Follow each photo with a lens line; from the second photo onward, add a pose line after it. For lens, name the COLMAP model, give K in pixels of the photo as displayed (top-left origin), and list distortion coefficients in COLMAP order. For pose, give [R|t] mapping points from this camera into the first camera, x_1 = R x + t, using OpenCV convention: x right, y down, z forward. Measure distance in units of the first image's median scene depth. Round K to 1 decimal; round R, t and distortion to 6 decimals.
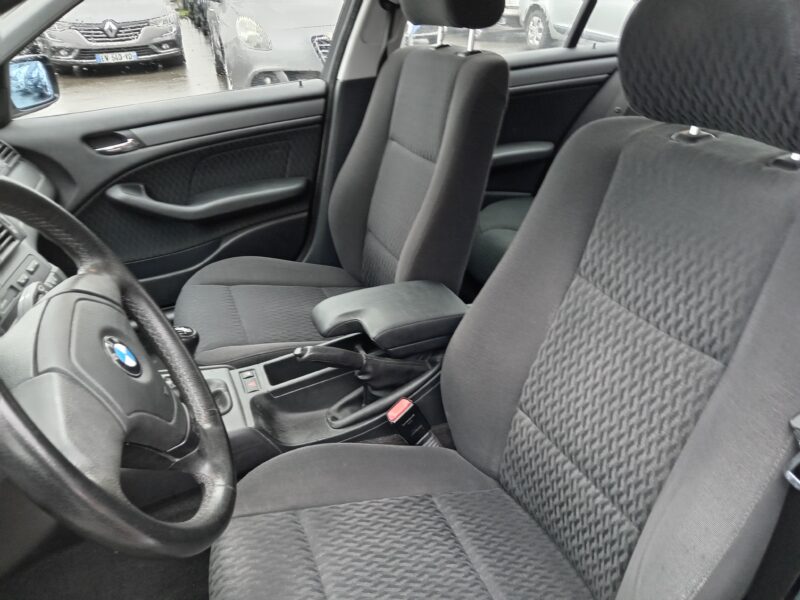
lens RADIAL K [[633.7, 0, 400.0], [0, 633.7, 300.0], [0, 0, 1]] dist [0.000679, 0.001346]
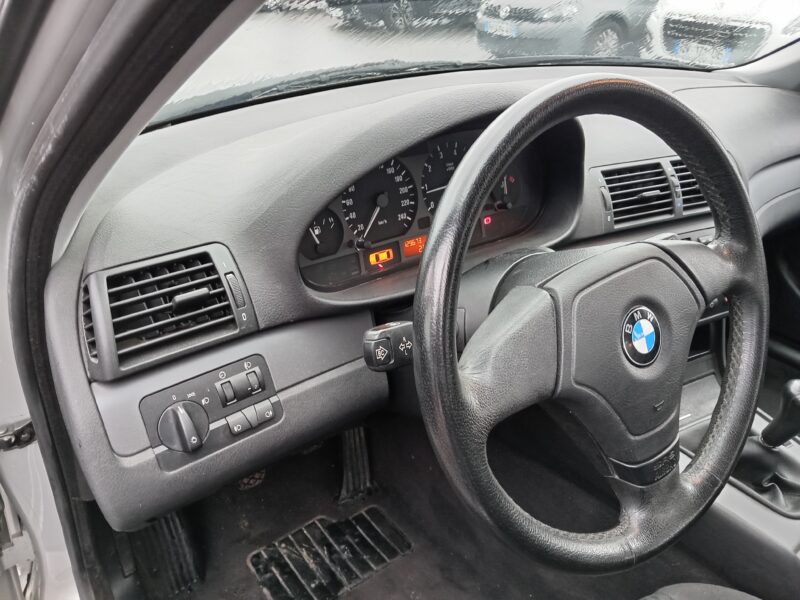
lens RADIAL K [[612.0, 0, 400.0], [0, 612.0, 300.0], [0, 0, 1]] dist [0.004167, 0.000669]
pose [[0.263478, 0.504883, -0.821993, 0.114503], [-0.504674, 0.798333, 0.328585, -0.052146], [0.822121, 0.328264, 0.465145, 0.334078]]
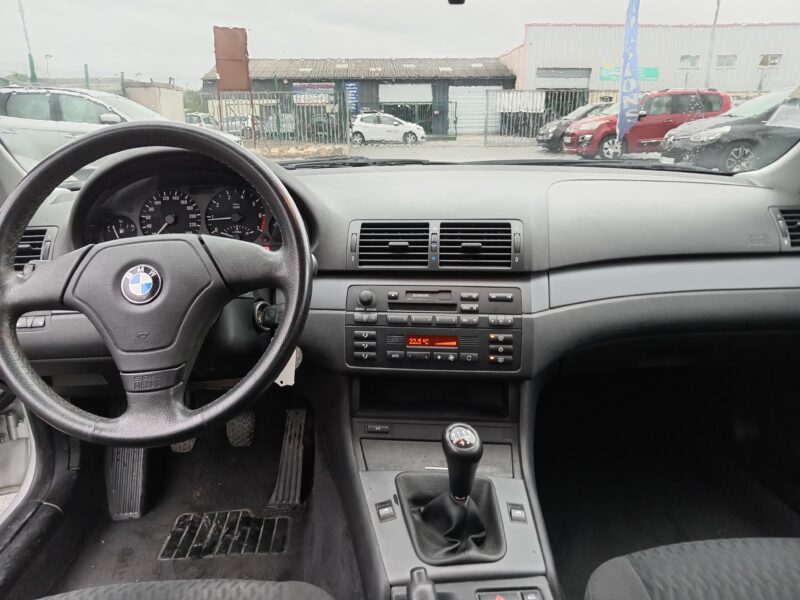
lens RADIAL K [[633.7, 0, 400.0], [0, 633.7, 300.0], [0, 0, 1]] dist [0.000679, 0.001346]
pose [[-0.307851, 0.306311, -0.900778, 0.535727], [-0.441410, 0.792718, 0.420422, -0.626005], [0.842843, 0.527040, -0.108830, 1.542752]]
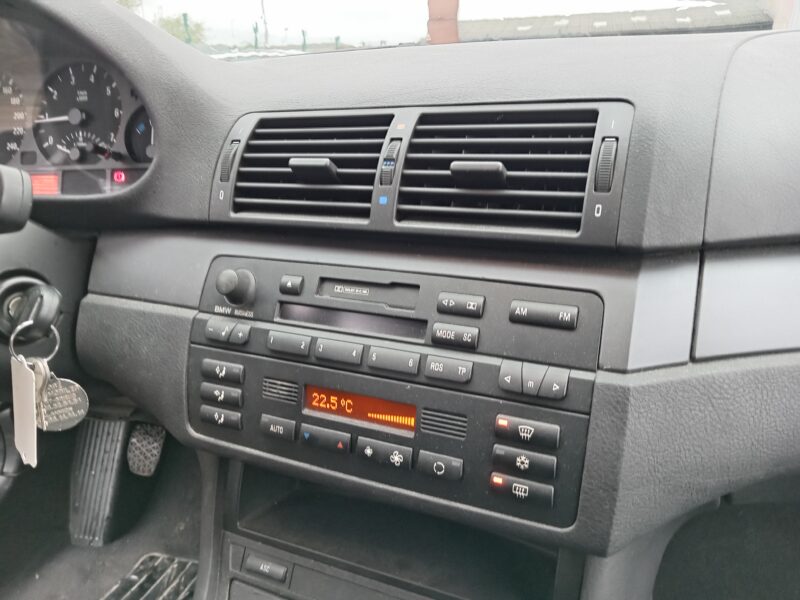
lens RADIAL K [[626.2, 0, 384.4], [0, 626.2, 300.4], [0, 0, 1]] dist [-0.021114, 0.001061]
pose [[-0.619340, 0.309655, -0.721479, -0.459674], [-0.324845, 0.735525, 0.594541, -0.378853], [0.714769, 0.602591, -0.354950, 1.665813]]
